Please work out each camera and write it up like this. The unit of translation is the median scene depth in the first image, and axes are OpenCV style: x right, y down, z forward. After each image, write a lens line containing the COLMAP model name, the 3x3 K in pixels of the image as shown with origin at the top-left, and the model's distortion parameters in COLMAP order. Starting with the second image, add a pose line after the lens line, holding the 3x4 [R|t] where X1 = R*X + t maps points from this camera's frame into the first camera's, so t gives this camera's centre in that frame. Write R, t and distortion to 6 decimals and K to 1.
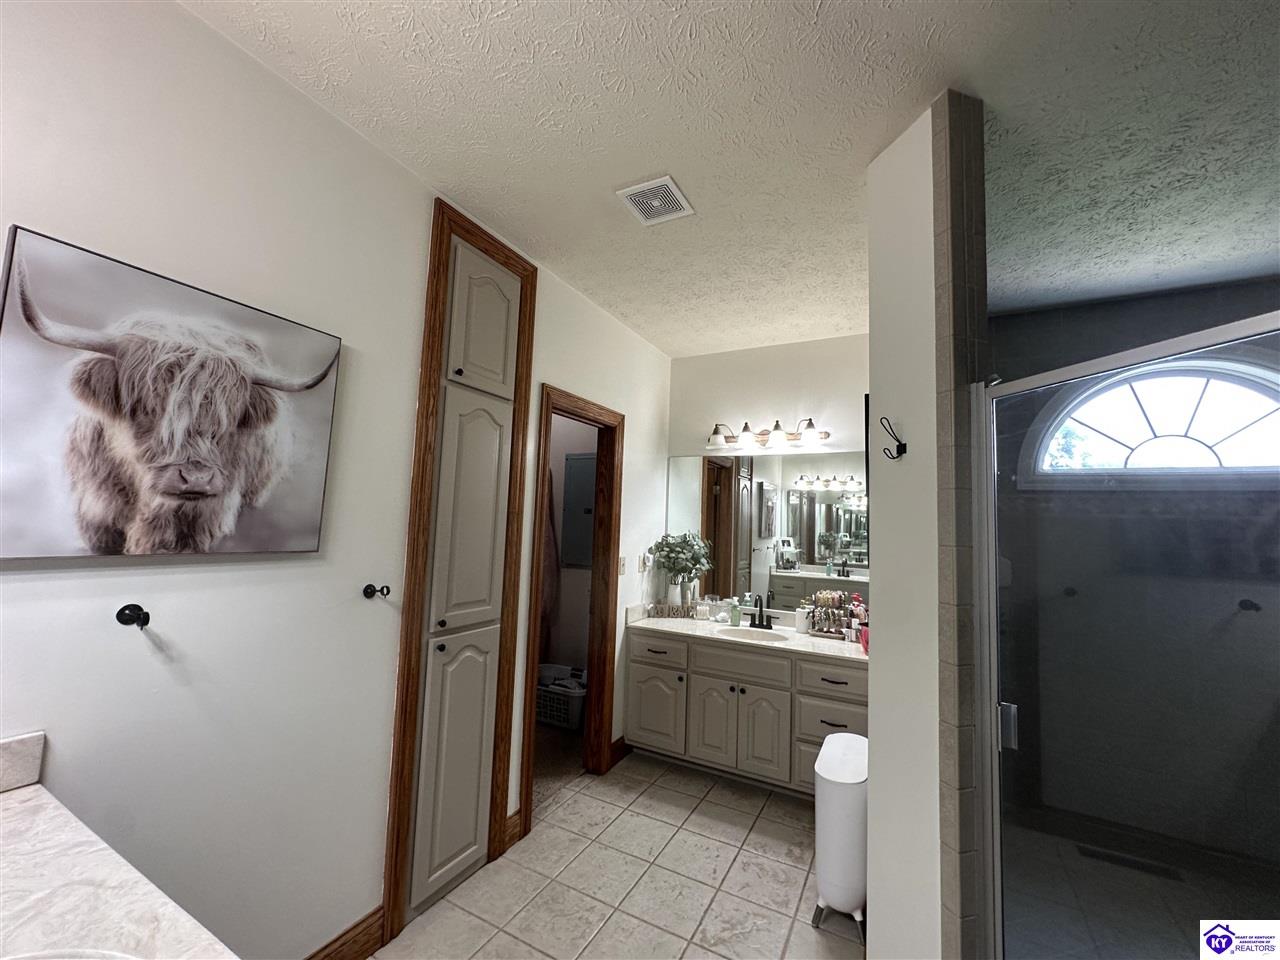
lens RADIAL K [[514.1, 0, 640.0], [0, 514.1, 480.0], [0, 0, 1]] dist [-0.002600, 0.000642]
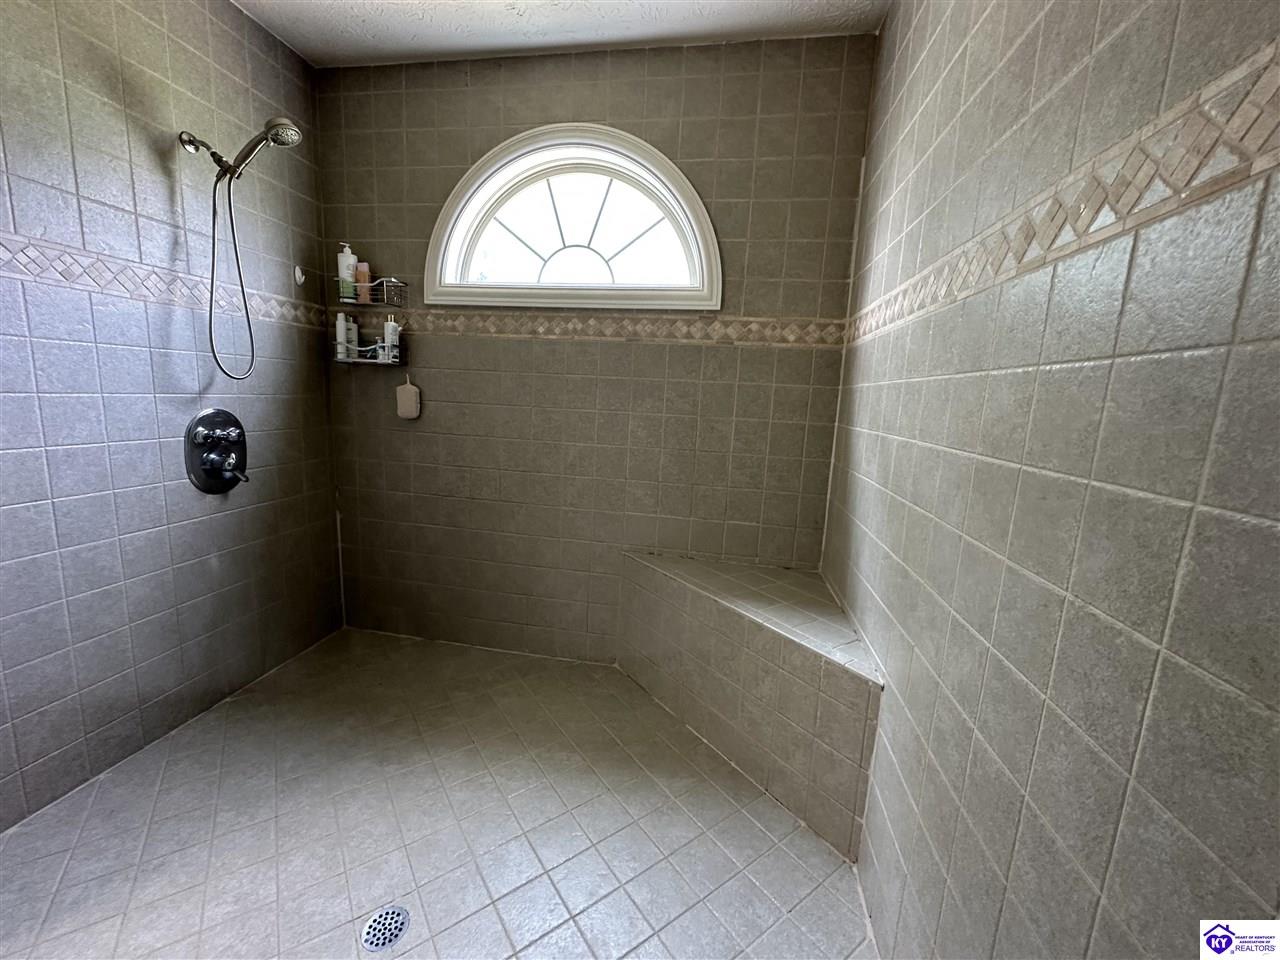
lens RADIAL K [[514.1, 0, 640.0], [0, 514.1, 480.0], [0, 0, 1]] dist [-0.002600, 0.000642]
pose [[0.949498, -0.041617, 0.311000, 0.837530], [-0.040882, 0.966307, 0.254124, 0.073644], [-0.311097, -0.254005, 0.915806, 0.050397]]
